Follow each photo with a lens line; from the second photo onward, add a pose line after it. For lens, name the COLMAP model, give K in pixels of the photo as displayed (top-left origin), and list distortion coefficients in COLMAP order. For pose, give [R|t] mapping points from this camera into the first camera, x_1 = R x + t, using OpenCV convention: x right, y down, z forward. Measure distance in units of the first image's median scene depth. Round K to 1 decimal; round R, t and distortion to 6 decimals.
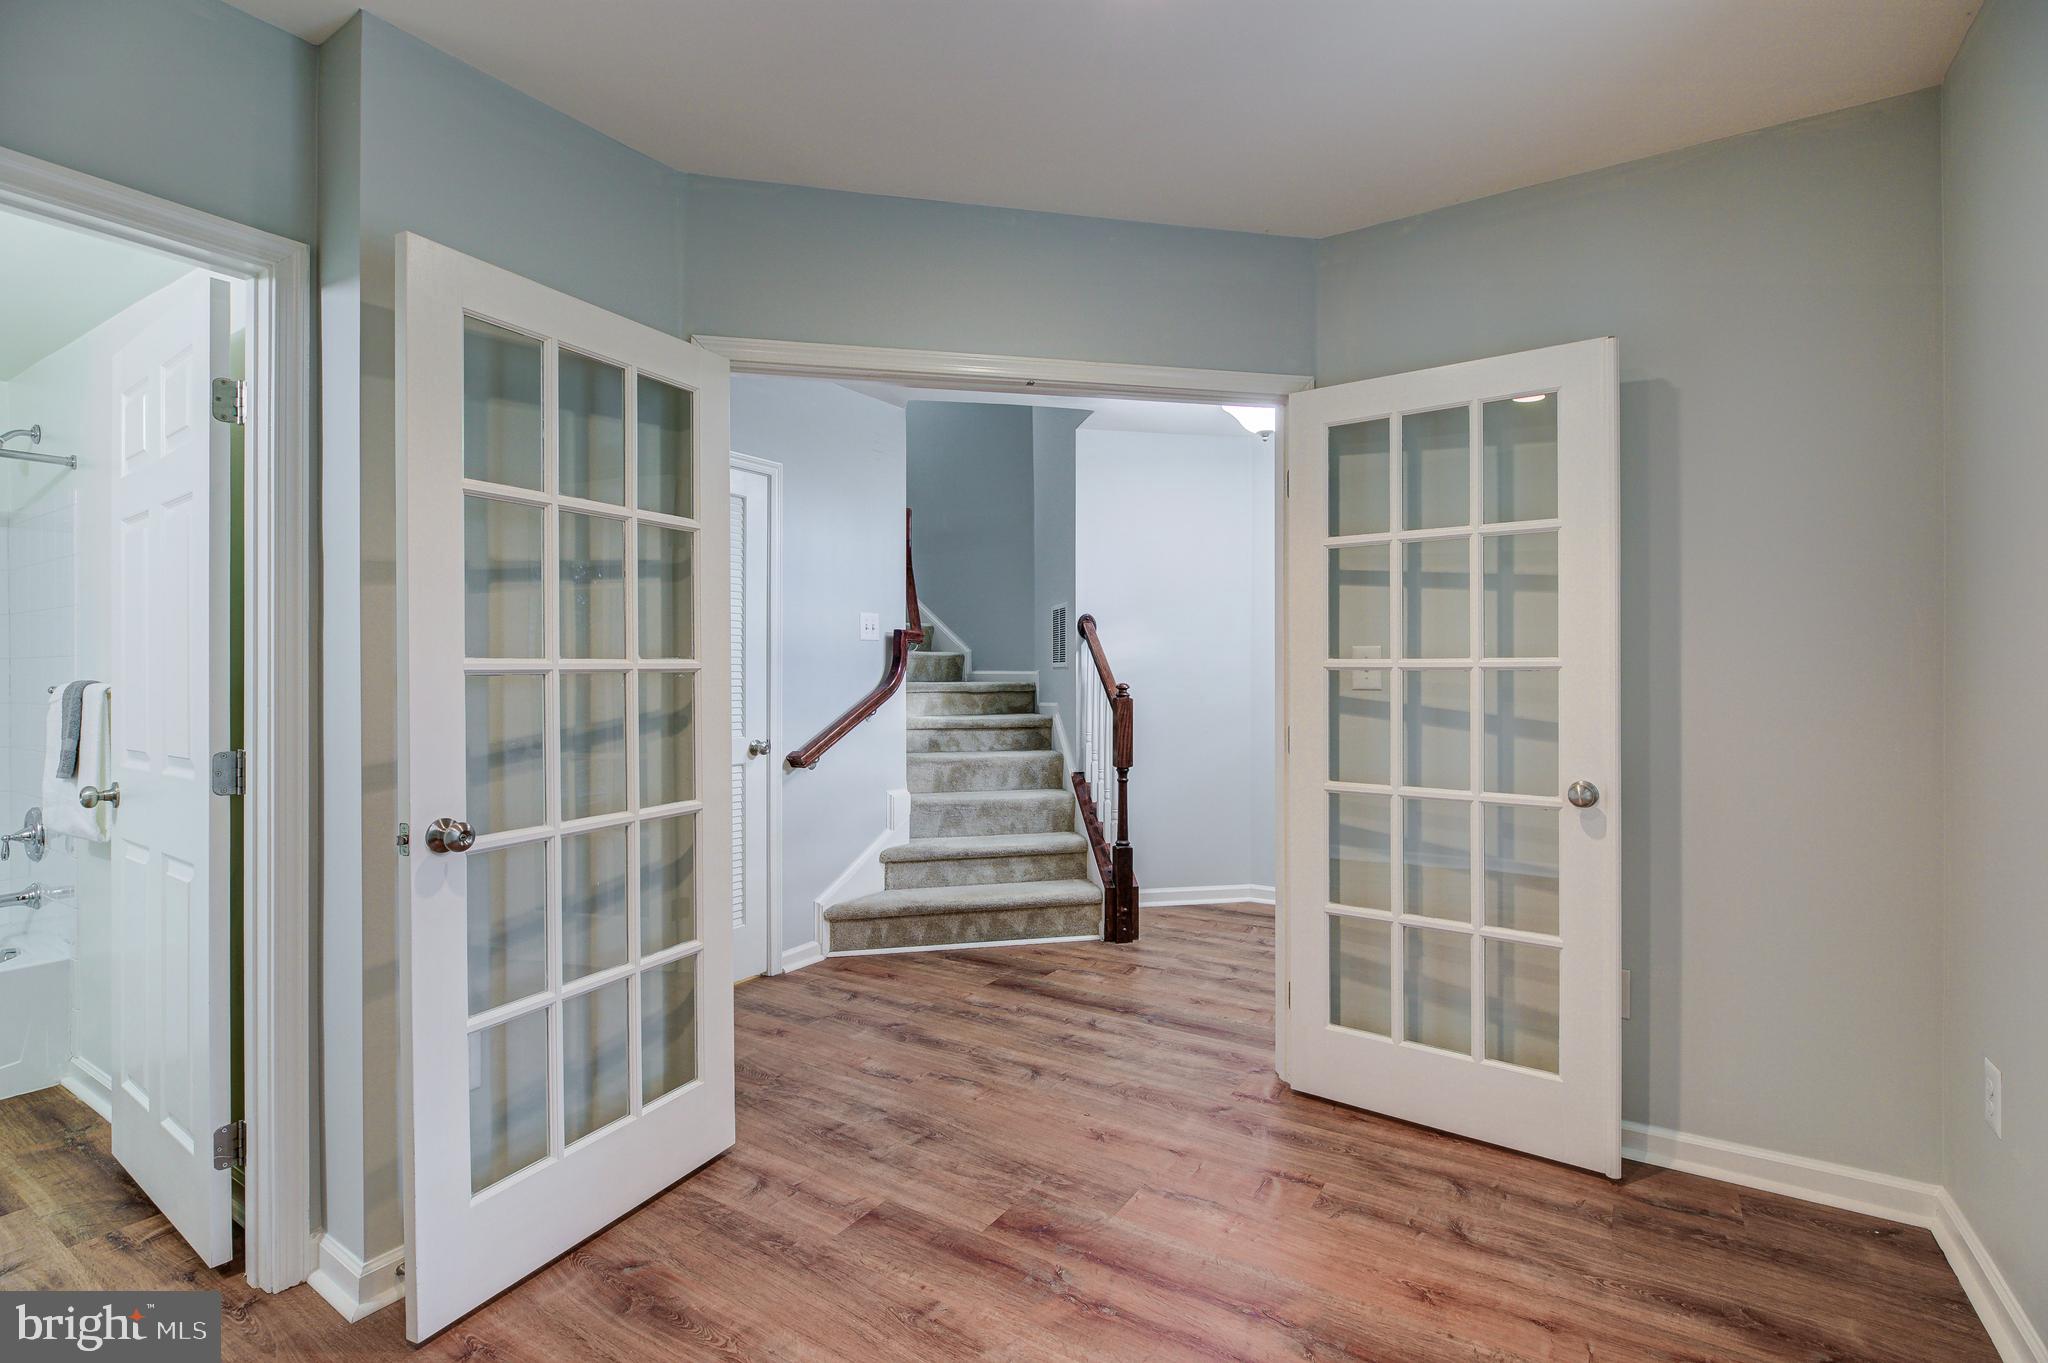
lens RADIAL K [[935.8, 0, 1029.6], [0, 935.8, 674.5], [0, 0, 1]] dist [0.002394, -0.002622]
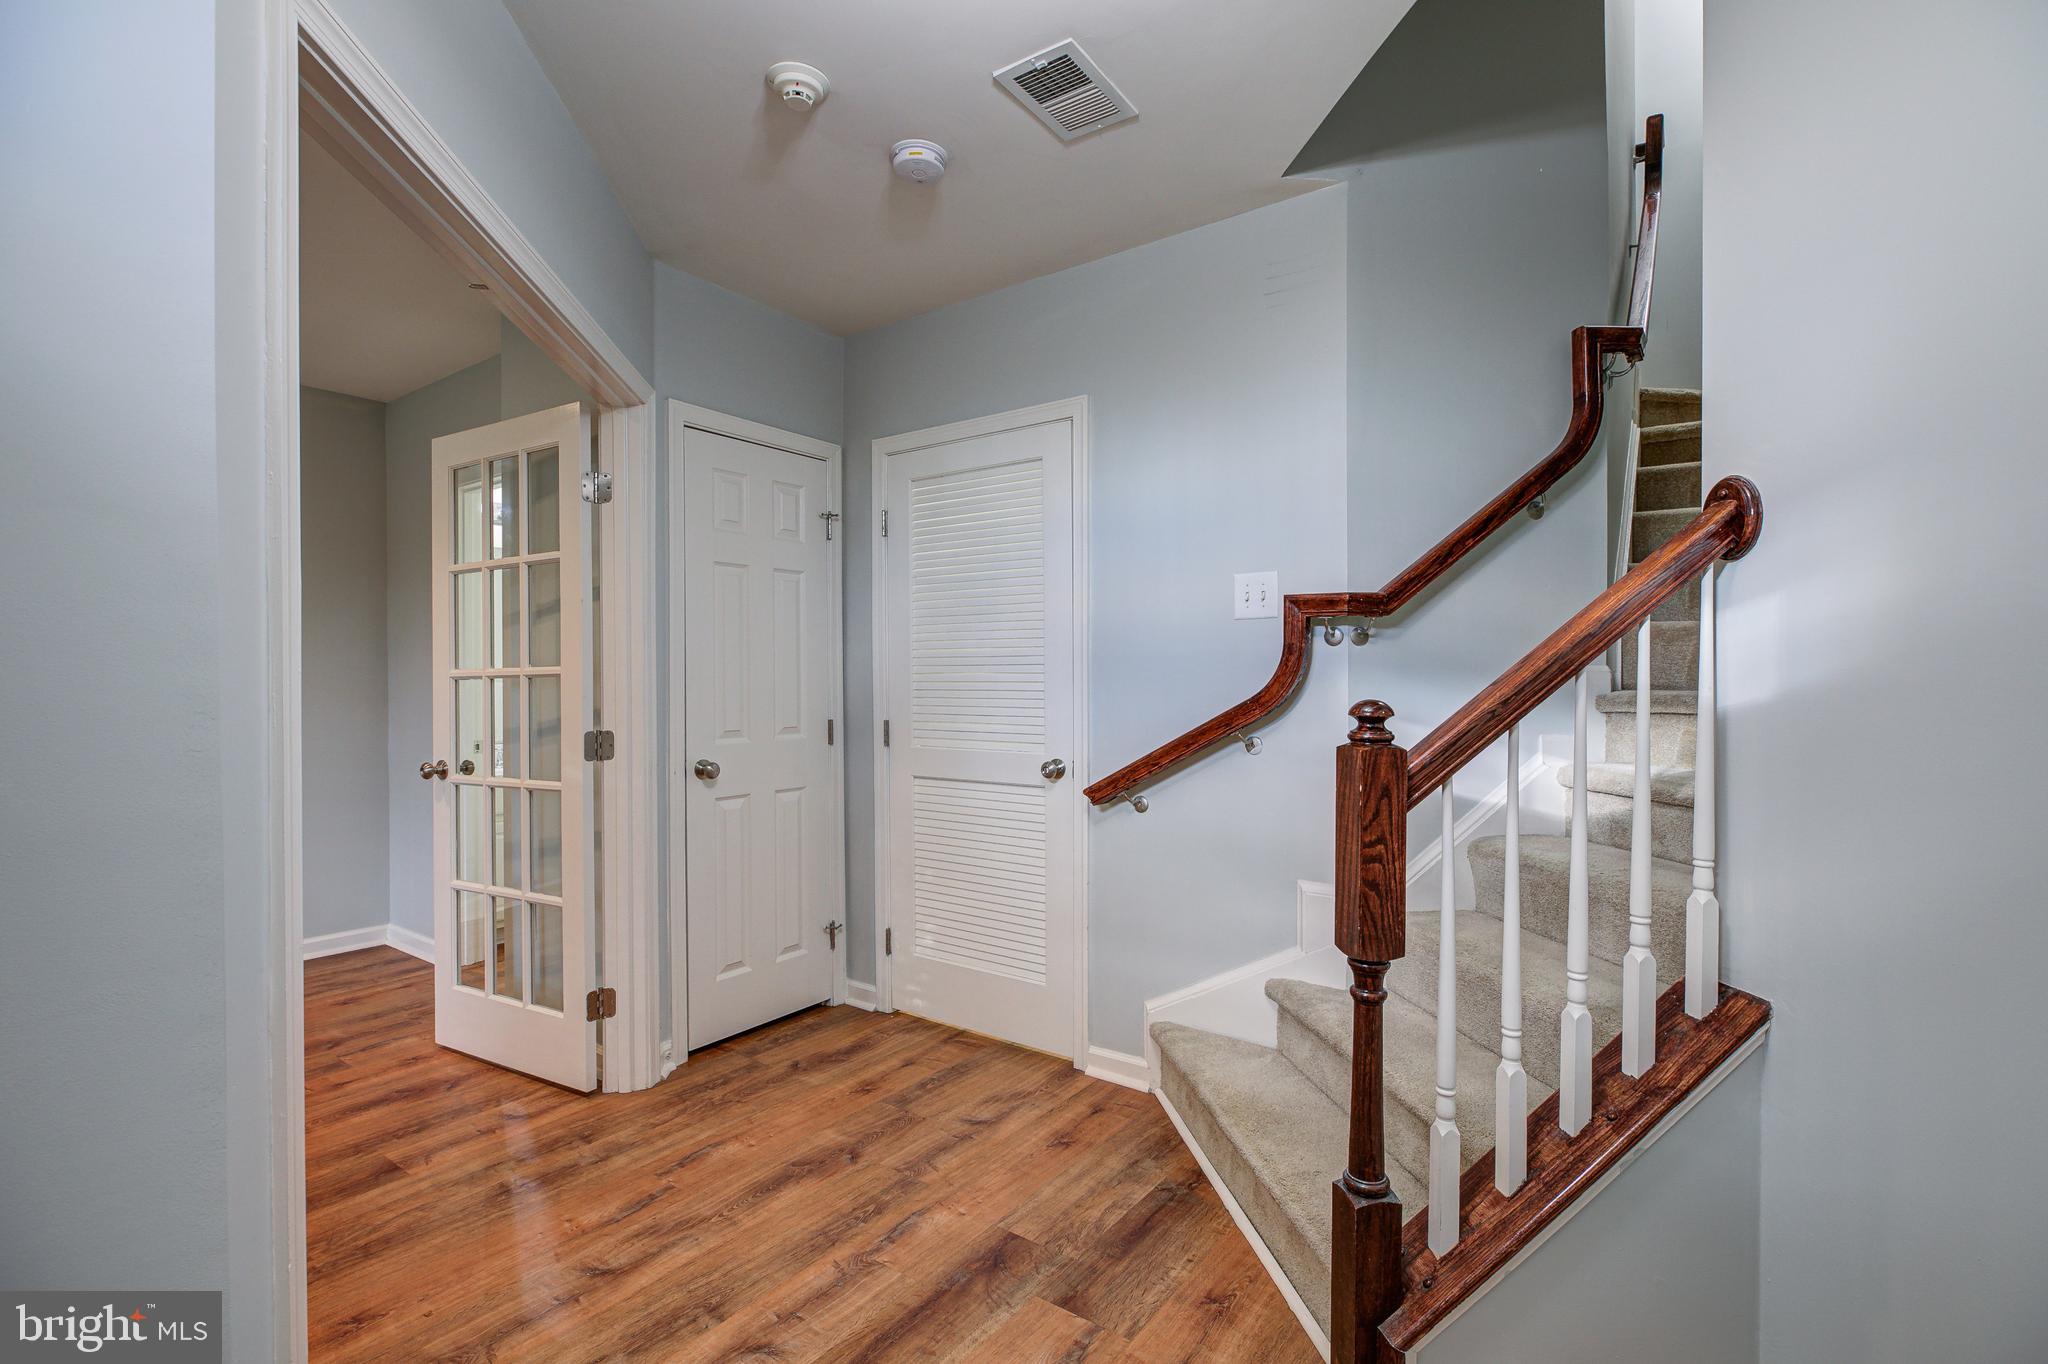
lens RADIAL K [[935.8, 0, 1033.6], [0, 935.8, 688.5], [0, 0, 1]] dist [0.002394, -0.002622]
pose [[-0.057794, 0.016552, -0.998191, 0.550741], [0.004732, 0.999856, 0.016305, -0.003088], [0.998317, -0.003781, -0.057864, 1.136432]]
